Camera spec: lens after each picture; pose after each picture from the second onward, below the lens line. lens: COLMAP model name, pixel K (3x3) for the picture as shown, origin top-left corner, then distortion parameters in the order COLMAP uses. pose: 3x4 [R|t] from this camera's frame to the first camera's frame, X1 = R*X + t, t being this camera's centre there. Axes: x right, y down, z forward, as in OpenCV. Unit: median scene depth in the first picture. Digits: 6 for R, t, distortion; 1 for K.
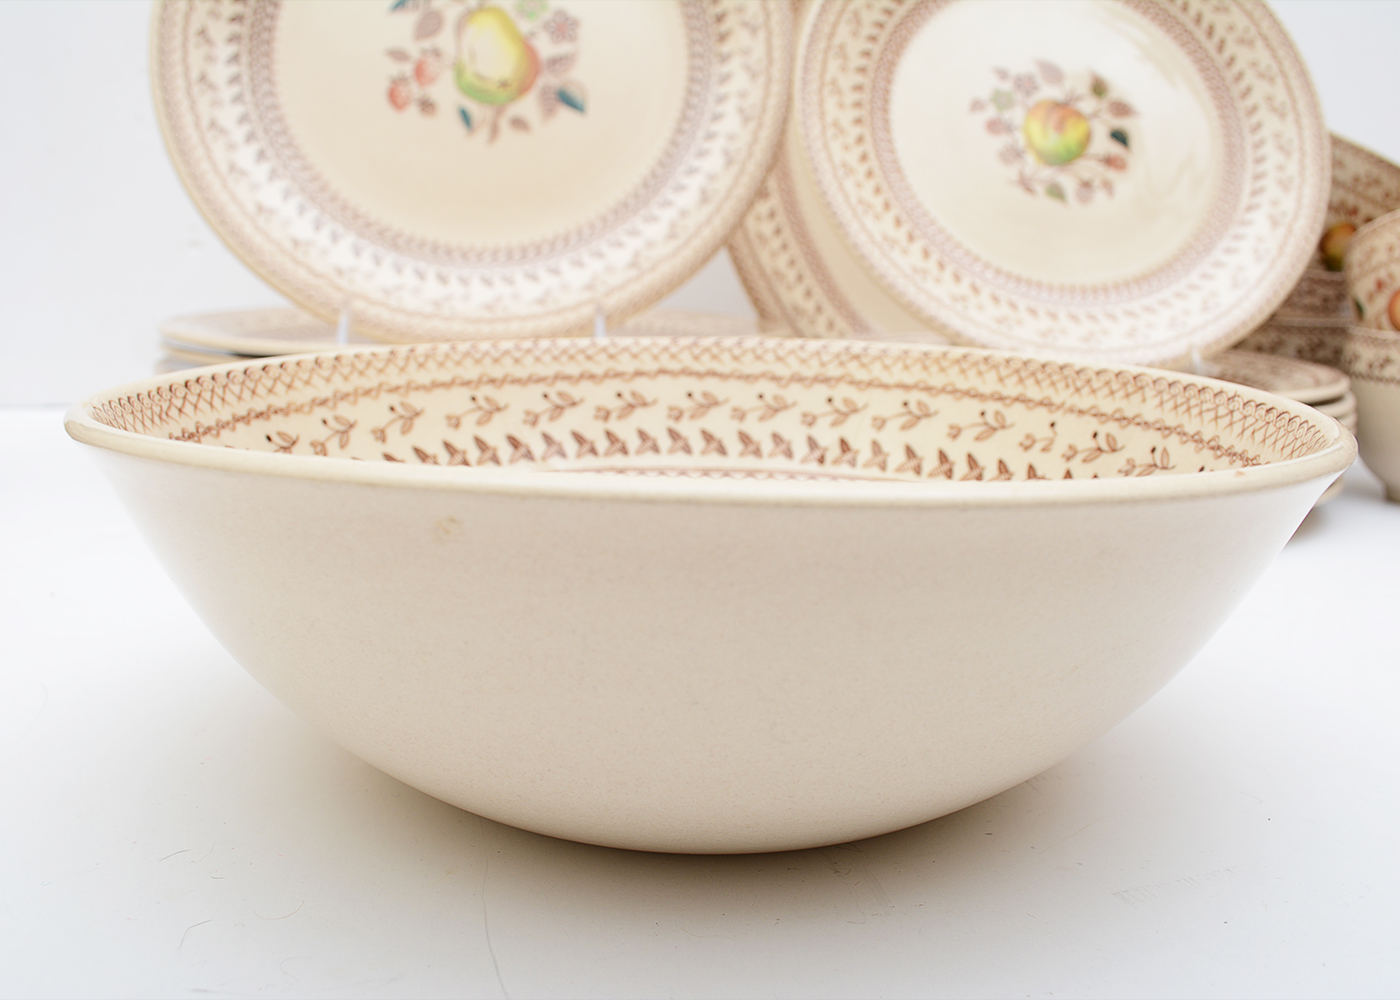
lens RADIAL K [[1257.9, 0, 700.4], [0, 1257.9, 491.6], [0, 0, 1]] dist [-0.078206, 0.007229]
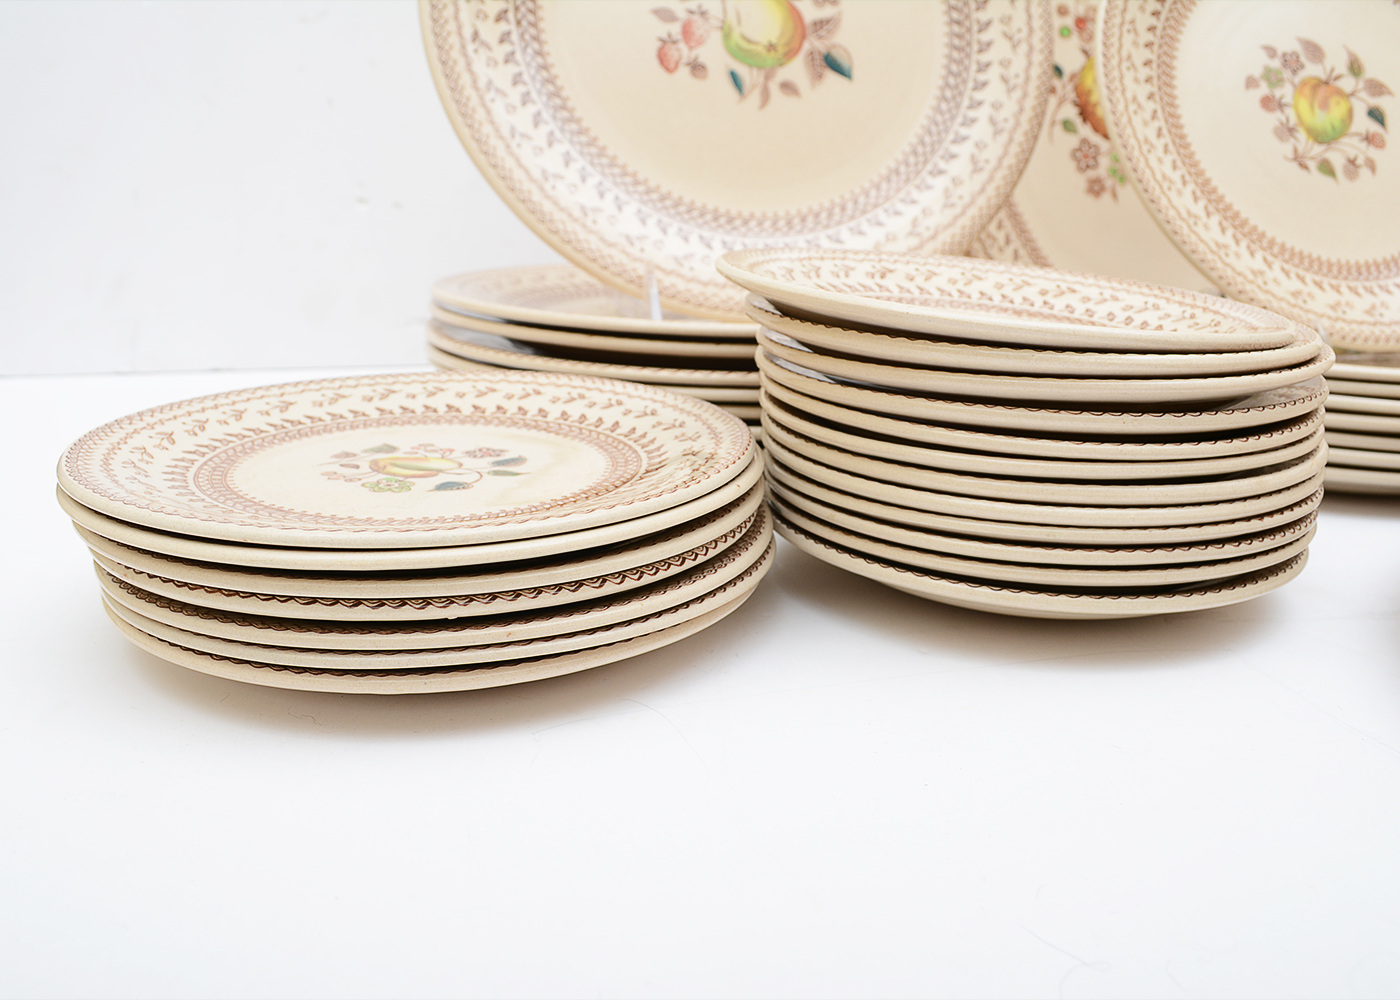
lens RADIAL K [[1257.9, 0, 701.7], [0, 1257.9, 500.7], [0, 0, 1]] dist [-0.078206, 0.007229]
pose [[0.996229, -0.019469, 0.084546, -0.312854], [0.014224, 0.997962, 0.062202, -0.031333], [-0.085584, -0.060765, 0.994476, 0.000338]]
